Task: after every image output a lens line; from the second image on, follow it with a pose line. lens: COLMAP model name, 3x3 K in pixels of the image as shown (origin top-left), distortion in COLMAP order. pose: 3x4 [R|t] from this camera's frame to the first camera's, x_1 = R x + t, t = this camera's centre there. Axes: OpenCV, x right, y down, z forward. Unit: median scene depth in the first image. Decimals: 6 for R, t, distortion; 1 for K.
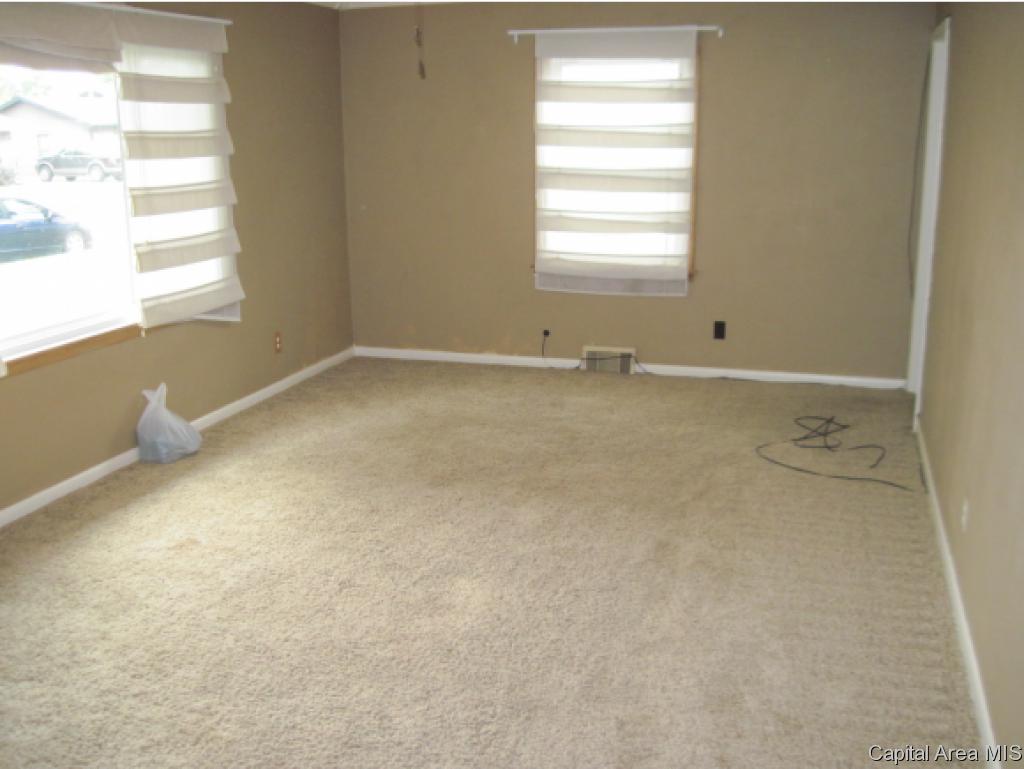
lens RADIAL K [[1084.2, 0, 503.3], [0, 1084.2, 389.3], [0, 0, 1]] dist [-0.108611, 0.000000]
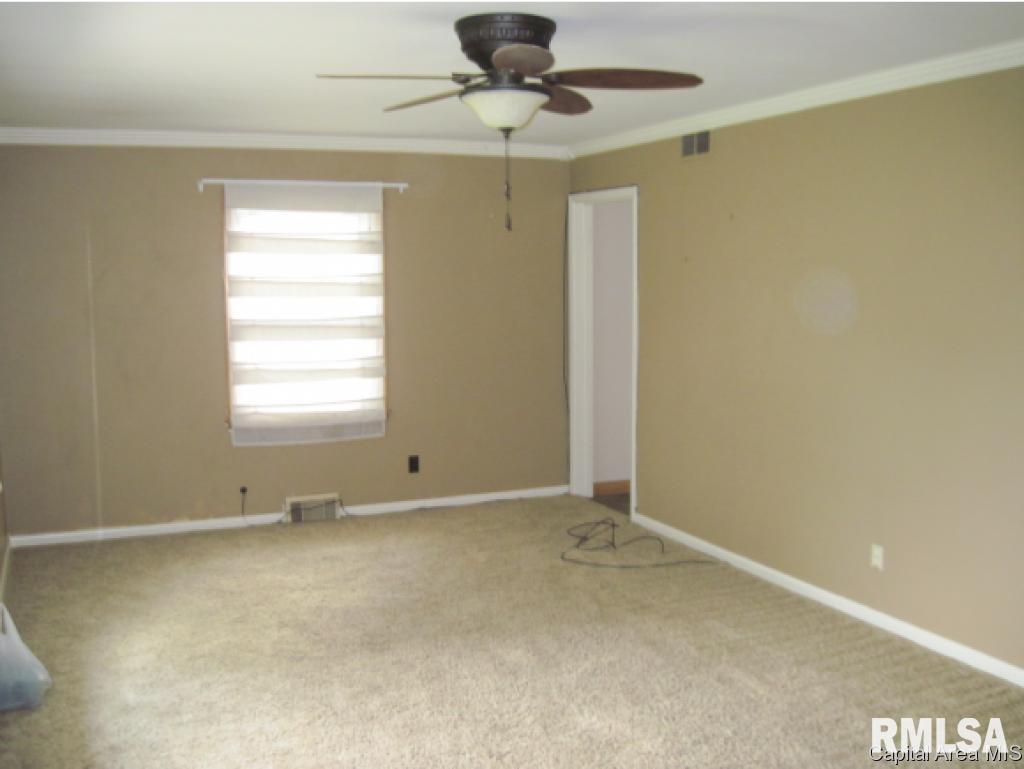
lens RADIAL K [[1084.2, 0, 502.6], [0, 1084.2, 387.6], [0, 0, 1]] dist [-0.108611, 0.000000]
pose [[0.747460, -0.074353, 0.660132, -0.441023], [0.156498, 0.985457, -0.066205, -0.045821], [-0.645609, 0.152795, 0.748226, 0.136489]]
